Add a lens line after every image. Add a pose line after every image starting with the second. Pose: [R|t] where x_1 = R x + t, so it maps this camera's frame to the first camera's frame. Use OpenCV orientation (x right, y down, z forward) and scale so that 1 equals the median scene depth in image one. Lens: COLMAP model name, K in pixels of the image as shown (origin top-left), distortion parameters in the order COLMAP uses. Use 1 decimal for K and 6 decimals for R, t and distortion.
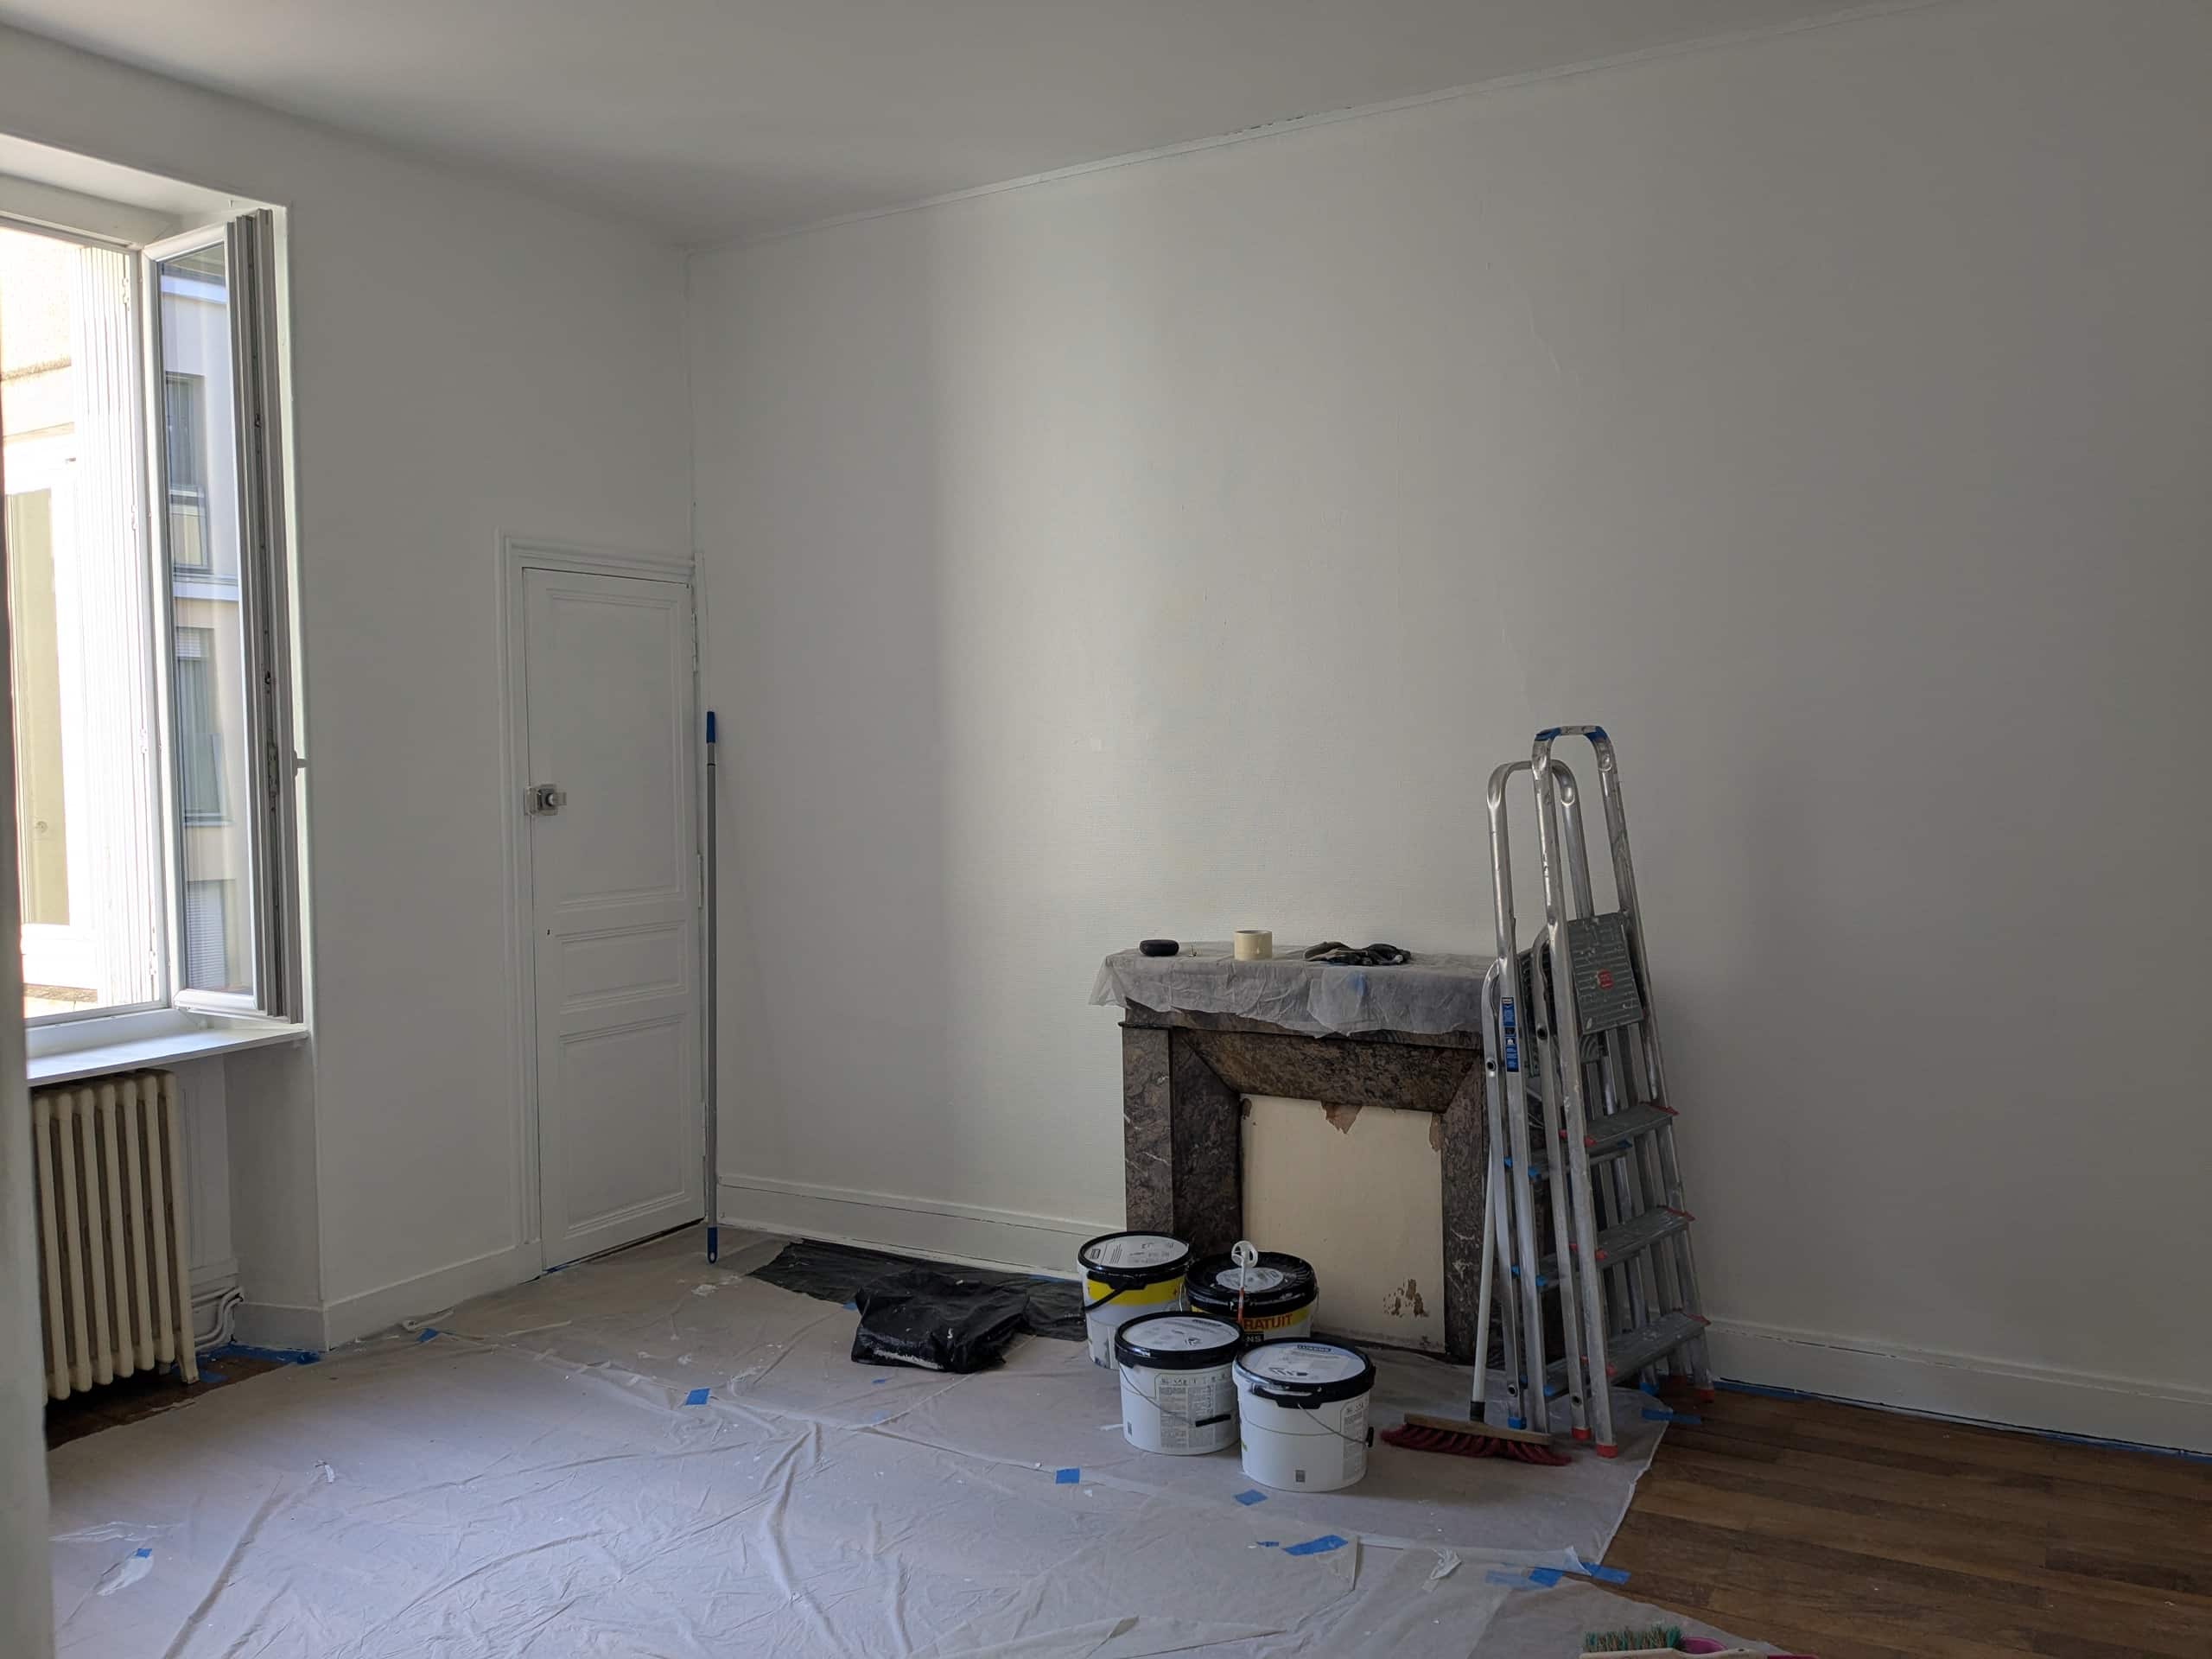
lens RADIAL K [[1749.7, 0, 1104.3], [0, 1749.7, 820.5], [0, 0, 1]] dist [-0.000632, -0.003811]
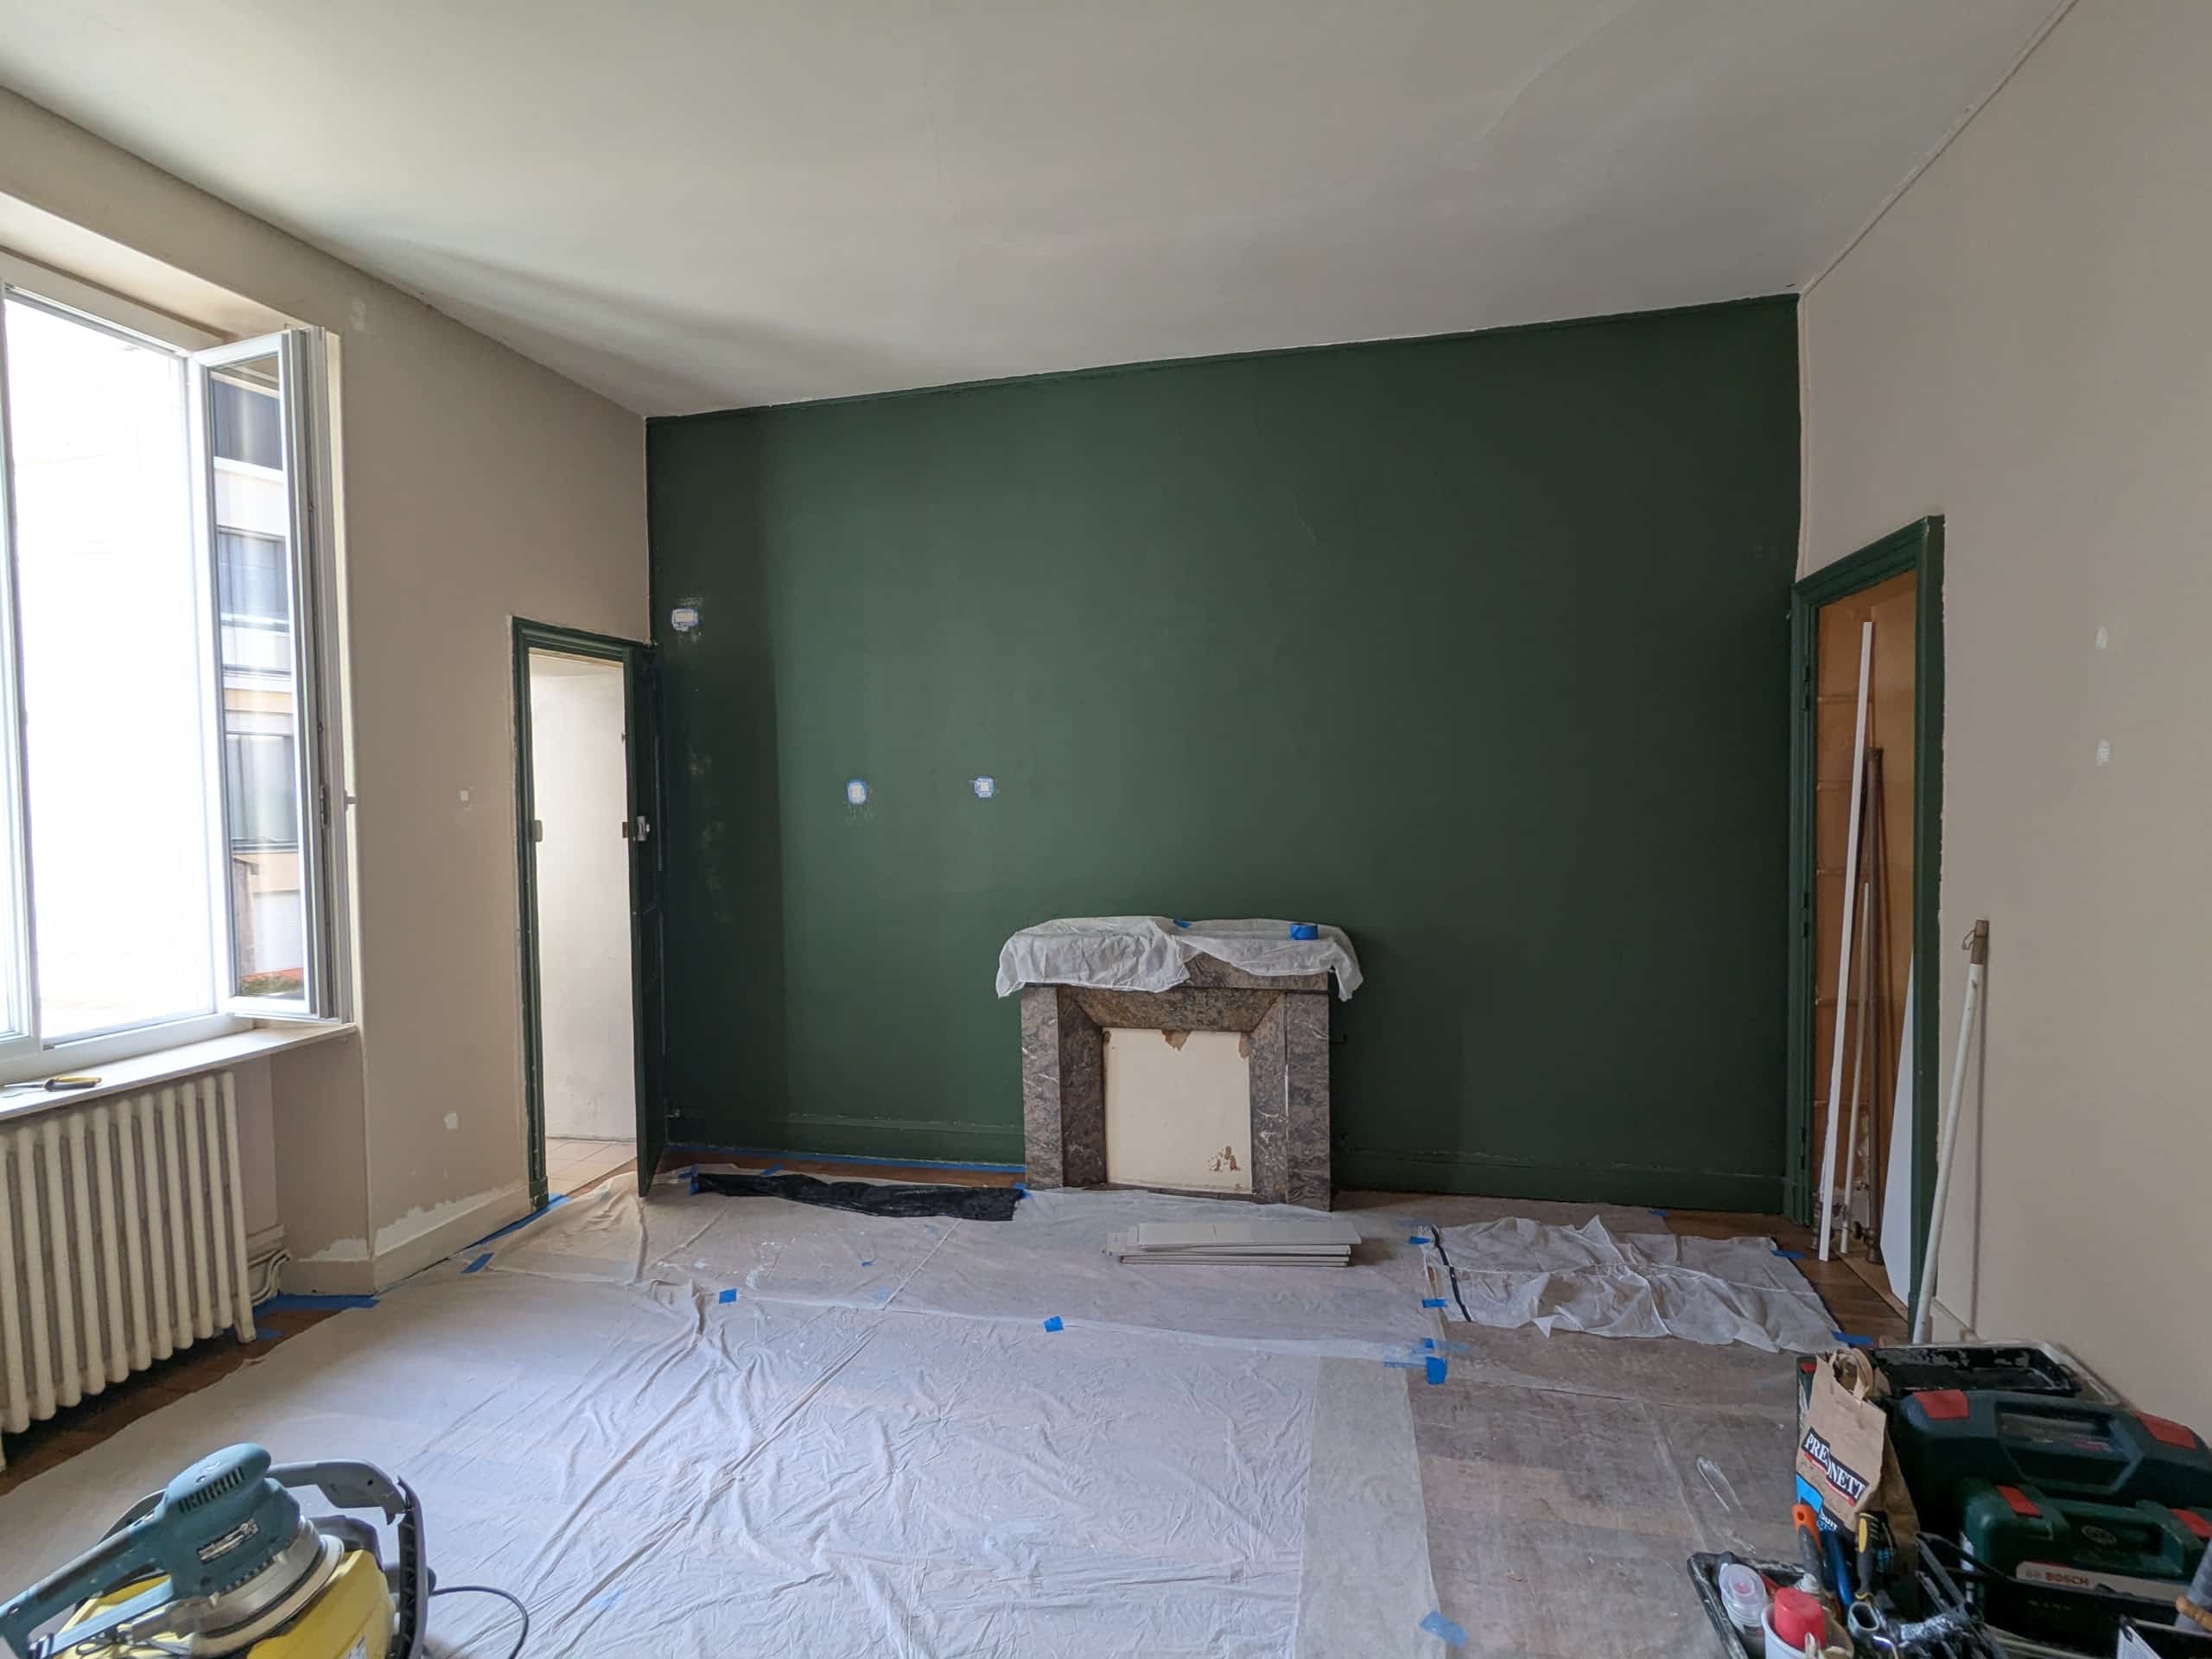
lens RADIAL K [[1019.4, 0, 1103.7], [0, 1019.4, 837.4], [0, 0, 1]] dist [-0.014144, 0.000558]
pose [[0.956489, -0.012715, 0.291492, -0.173539], [0.017695, 0.999739, -0.014454, 0.010917], [-0.291232, 0.018983, 0.956464, 0.199800]]
